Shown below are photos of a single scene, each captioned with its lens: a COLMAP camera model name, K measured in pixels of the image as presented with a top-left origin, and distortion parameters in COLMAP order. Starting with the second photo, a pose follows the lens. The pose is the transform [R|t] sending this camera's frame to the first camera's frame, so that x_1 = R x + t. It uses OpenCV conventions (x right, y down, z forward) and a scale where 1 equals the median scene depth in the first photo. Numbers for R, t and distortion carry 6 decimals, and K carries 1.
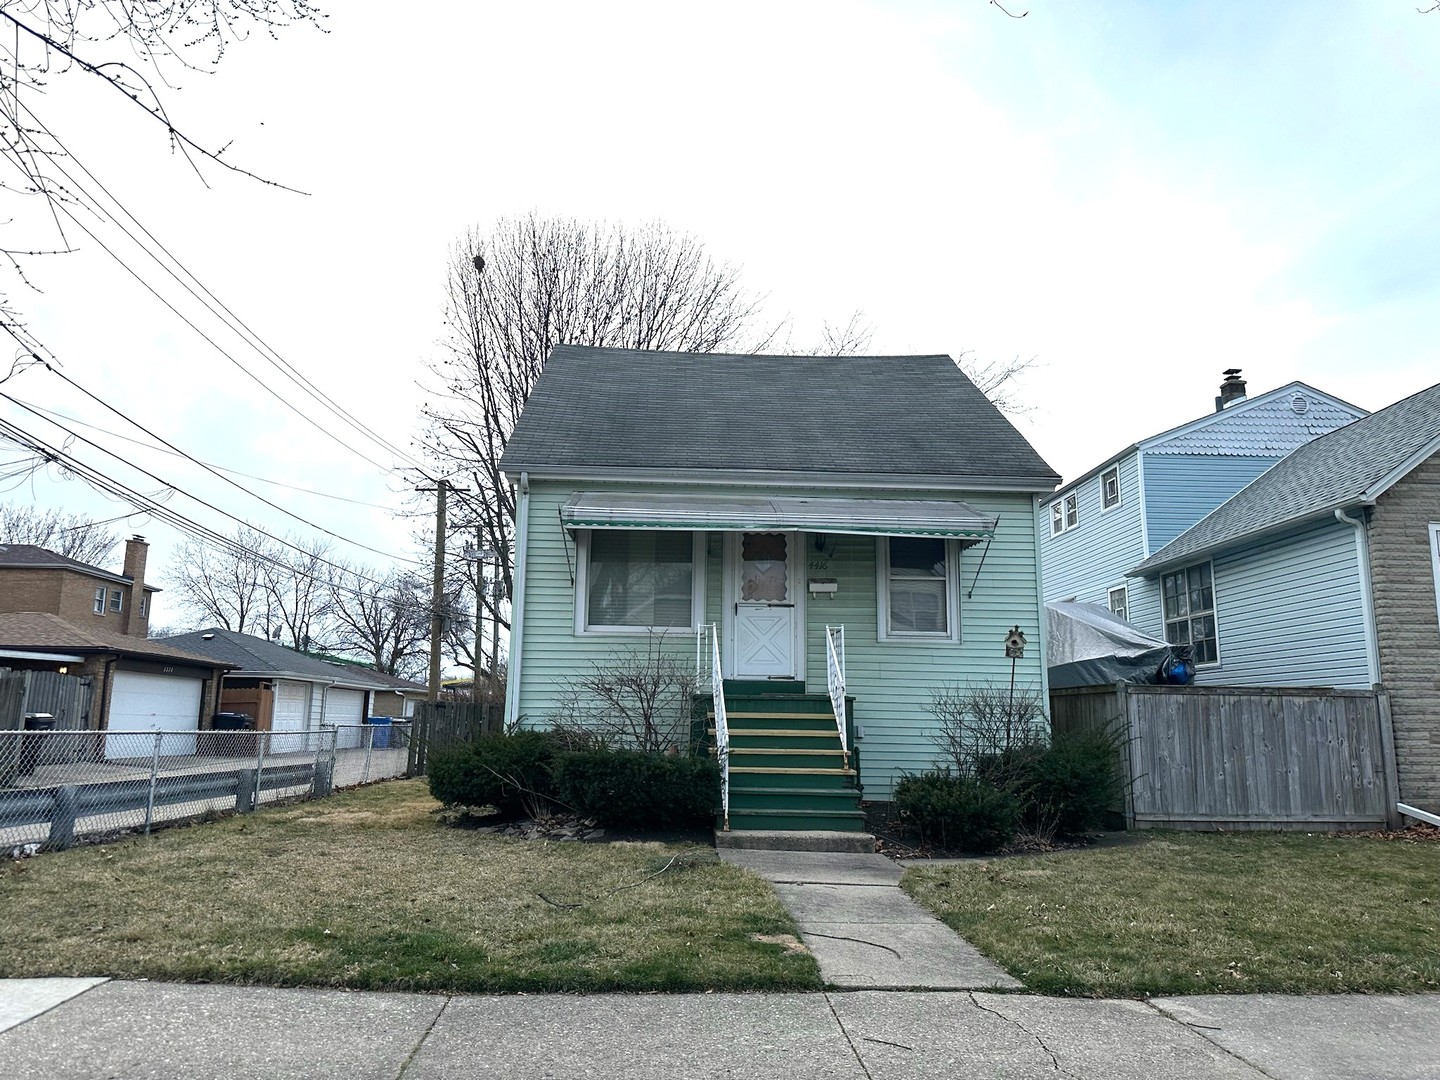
lens RADIAL K [[996.4, 0, 712.0], [0, 996.4, 541.3], [0, 0, 1]] dist [0.029358, -0.011737]
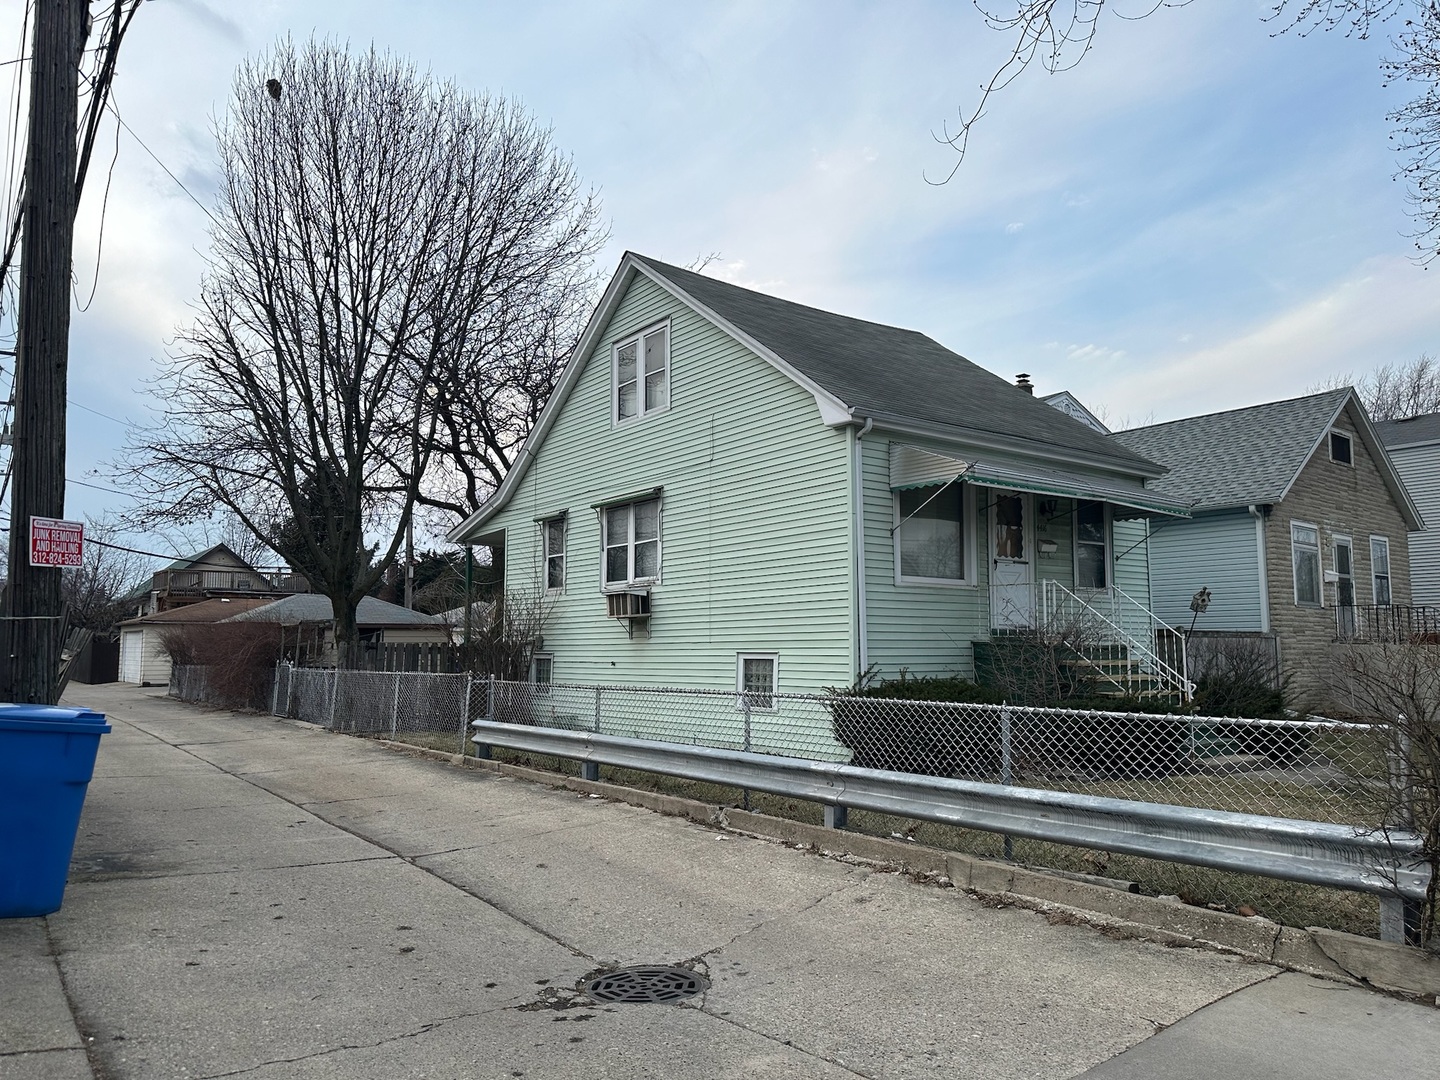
lens RADIAL K [[996.4, 0, 722.1], [0, 996.4, 541.7], [0, 0, 1]] dist [0.029358, -0.011737]
pose [[0.809888, 0.043709, 0.584953, -0.841339], [-0.089507, 0.994751, 0.049596, 0.016518], [-0.579715, -0.092525, 0.809549, 0.304062]]
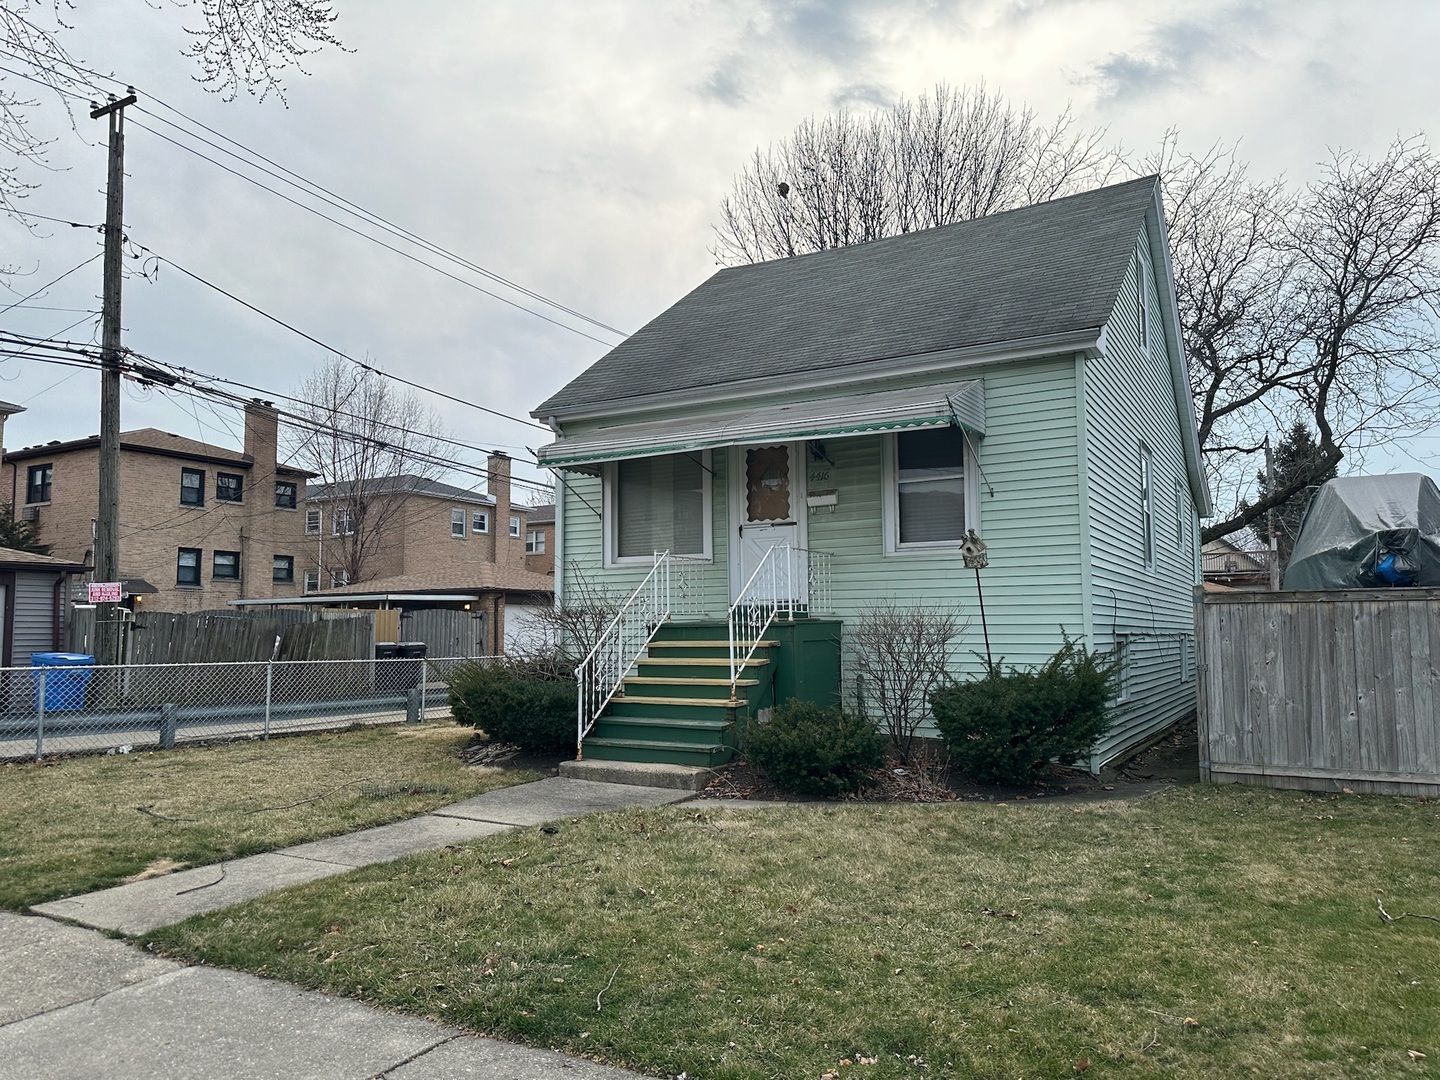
lens RADIAL K [[996.4, 0, 718.0], [0, 996.4, 547.4], [0, 0, 1]] dist [0.029358, -0.011737]
pose [[0.843272, -0.064793, -0.533567, 0.510292], [0.113525, 0.991783, 0.058984, 0.025019], [0.525361, -0.110313, 0.843698, 0.186510]]
